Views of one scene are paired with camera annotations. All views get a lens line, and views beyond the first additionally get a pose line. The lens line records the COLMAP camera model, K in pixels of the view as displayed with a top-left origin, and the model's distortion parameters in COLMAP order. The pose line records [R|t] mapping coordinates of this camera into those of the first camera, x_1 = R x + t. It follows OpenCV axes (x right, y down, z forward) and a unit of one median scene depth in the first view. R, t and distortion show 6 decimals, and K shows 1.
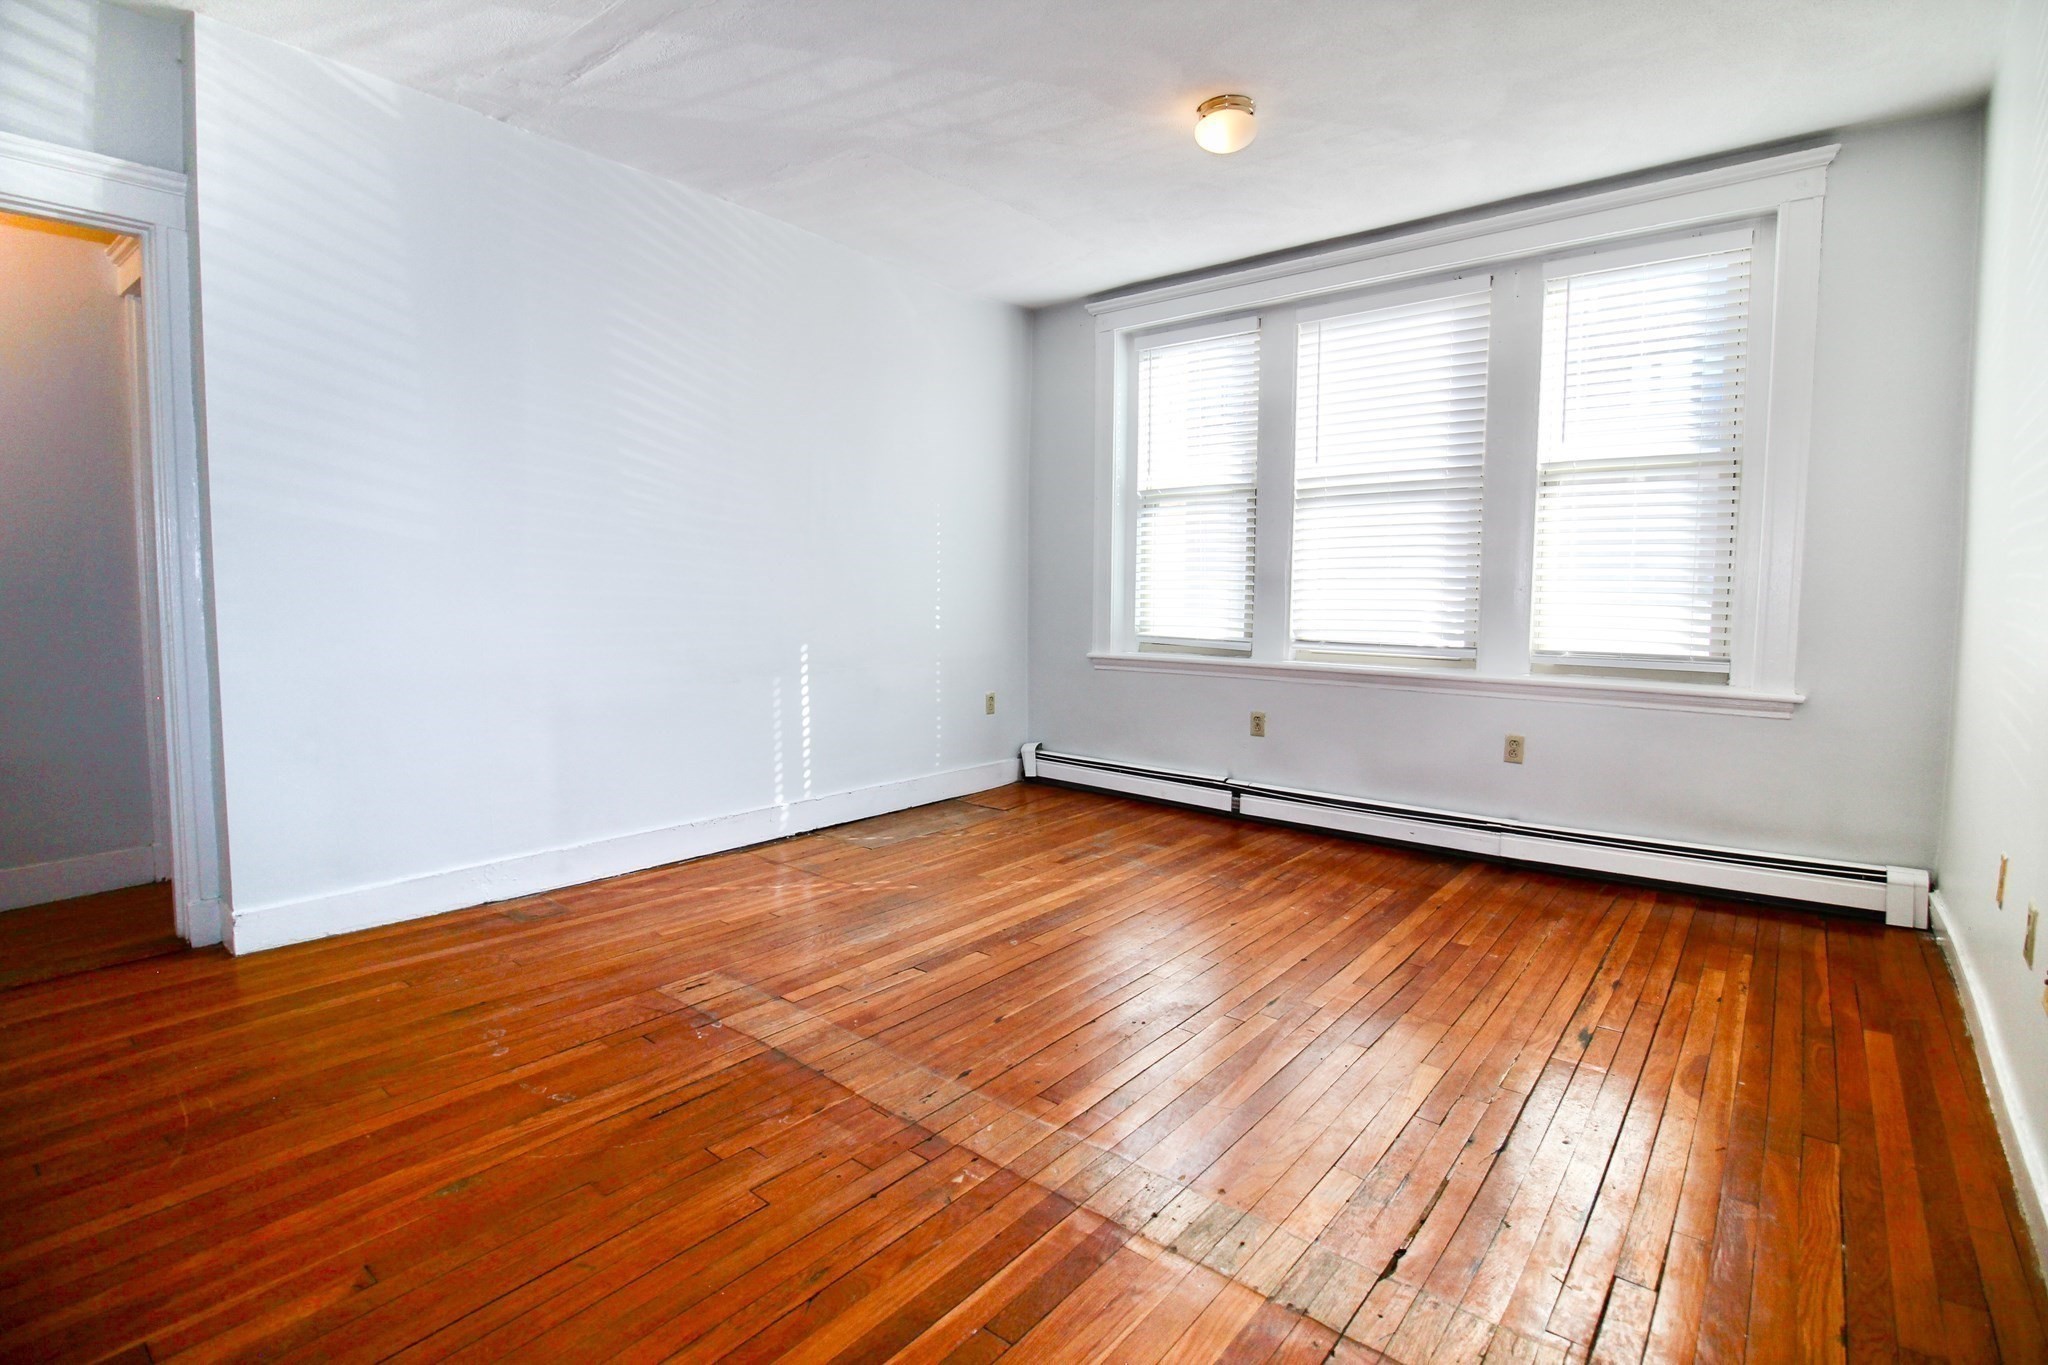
lens RADIAL K [[944.9, 0, 1020.9], [0, 944.9, 672.9], [0, 0, 1]] dist [-0.001821, -0.010983]
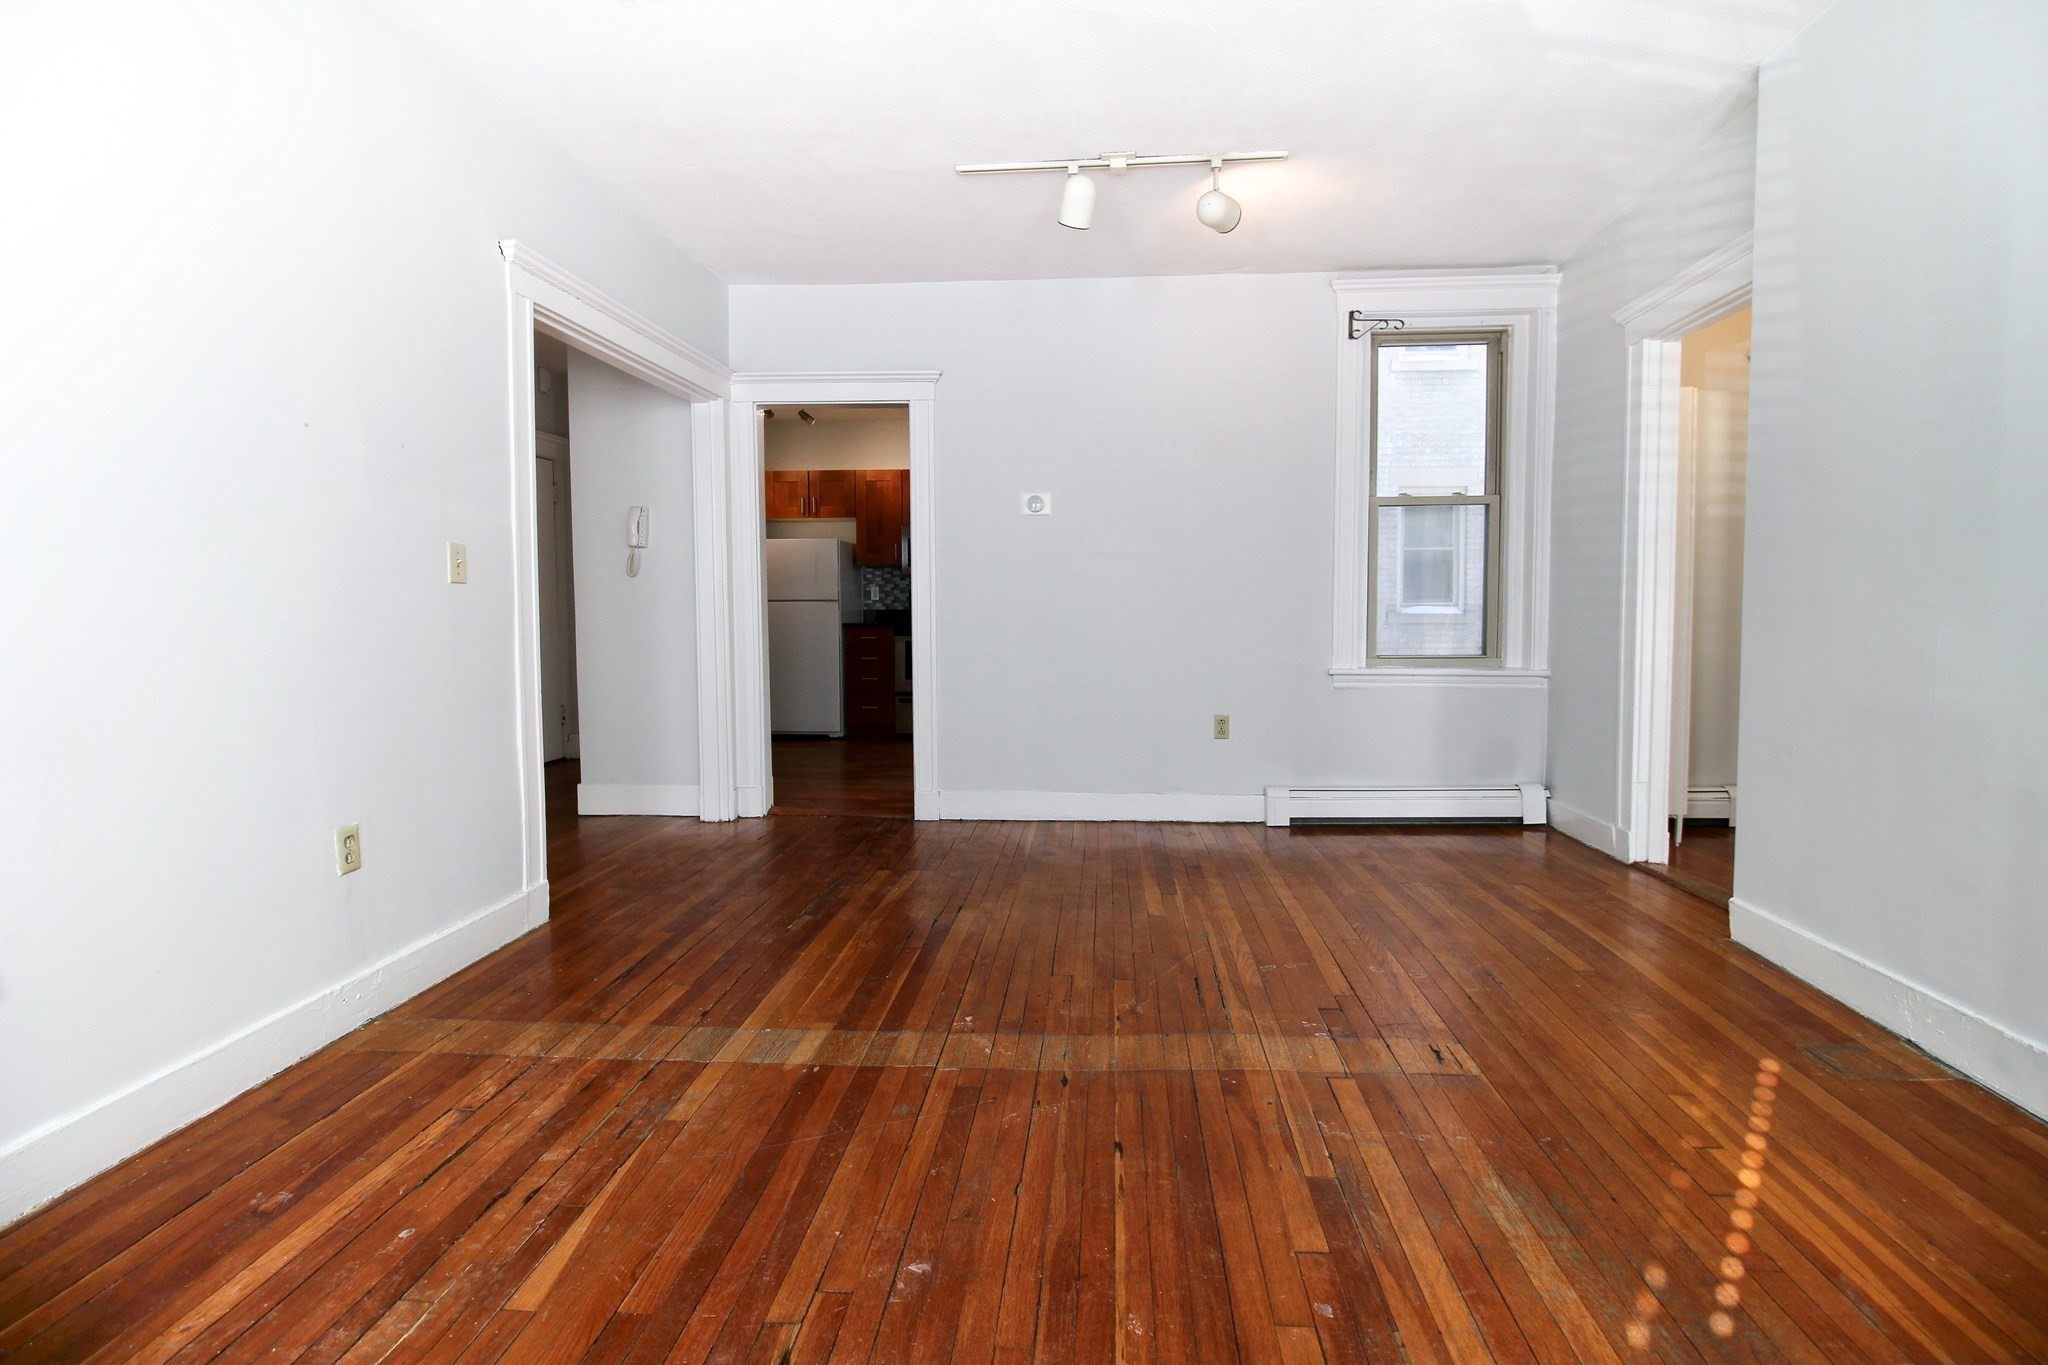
lens RADIAL K [[944.9, 0, 1025.5], [0, 944.9, 676.9], [0, 0, 1]] dist [-0.001821, -0.010983]
pose [[-0.824276, 0.038836, -0.564854, 0.454959], [-0.048085, 0.989239, 0.138184, -0.110251], [0.564142, 0.141063, -0.813539, 1.526647]]
